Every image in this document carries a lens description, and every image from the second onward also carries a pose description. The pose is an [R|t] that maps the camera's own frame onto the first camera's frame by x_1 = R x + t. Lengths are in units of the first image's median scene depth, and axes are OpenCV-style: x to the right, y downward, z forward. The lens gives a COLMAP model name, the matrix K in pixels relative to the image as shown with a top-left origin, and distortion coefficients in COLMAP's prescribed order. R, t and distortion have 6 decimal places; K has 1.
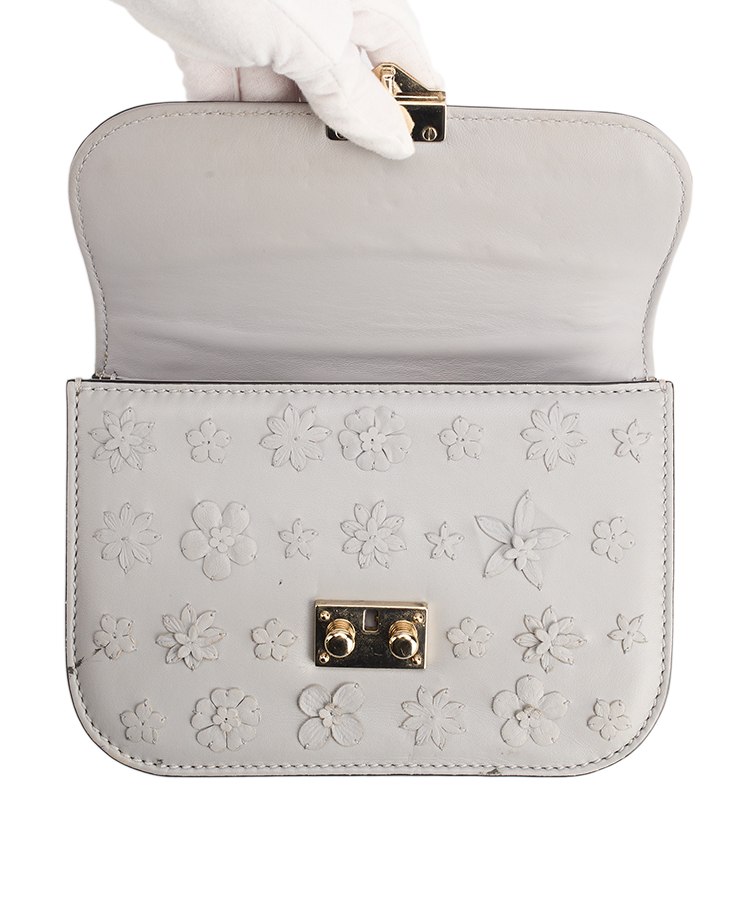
lens RADIAL K [[1563.3, 0, 368.3], [0, 1563.3, 449.9], [0, 0, 1]] dist [0.074218, 0.000000]
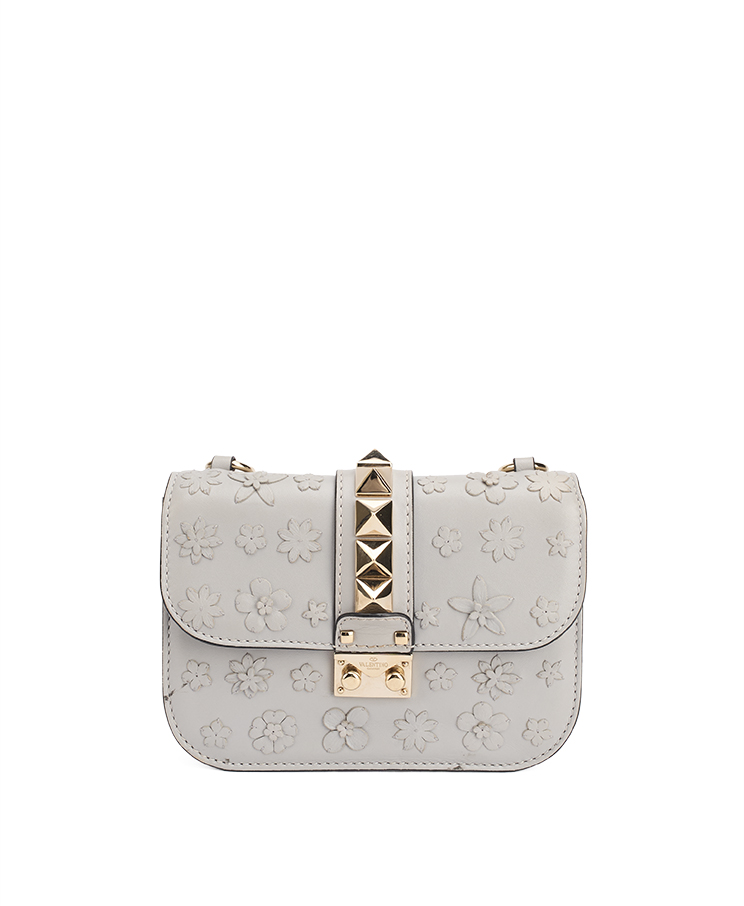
lens RADIAL K [[1563.3, 0, 370.7], [0, 1563.3, 476.2], [0, 0, 1]] dist [0.074218, 0.000000]
pose [[0.999952, -0.000859, -0.009737, 0.013942], [0.001175, 0.999470, 0.032536, -0.111813], [0.009704, -0.032545, 0.999423, -0.440243]]
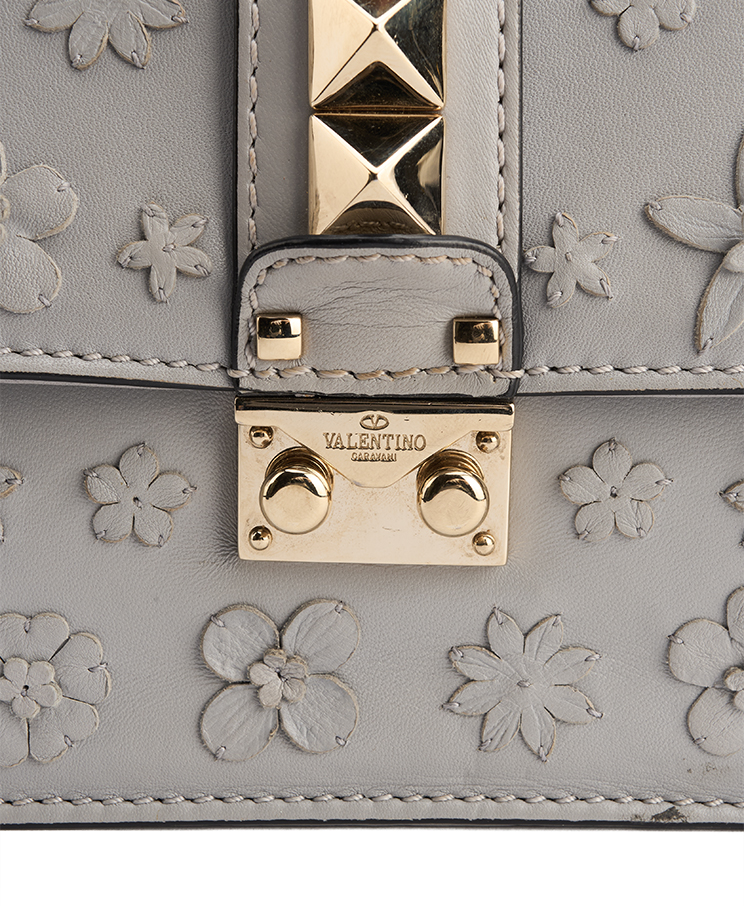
lens RADIAL K [[1927.3, 0, 377.2], [0, 1927.3, 453.8], [0, 0, 1]] dist [0.106980, 0.000000]
pose [[0.999894, -0.000681, -0.014552, 0.009947], [0.000971, 0.999800, 0.019971, 0.099209], [0.014536, -0.019983, 0.999695, 0.487765]]
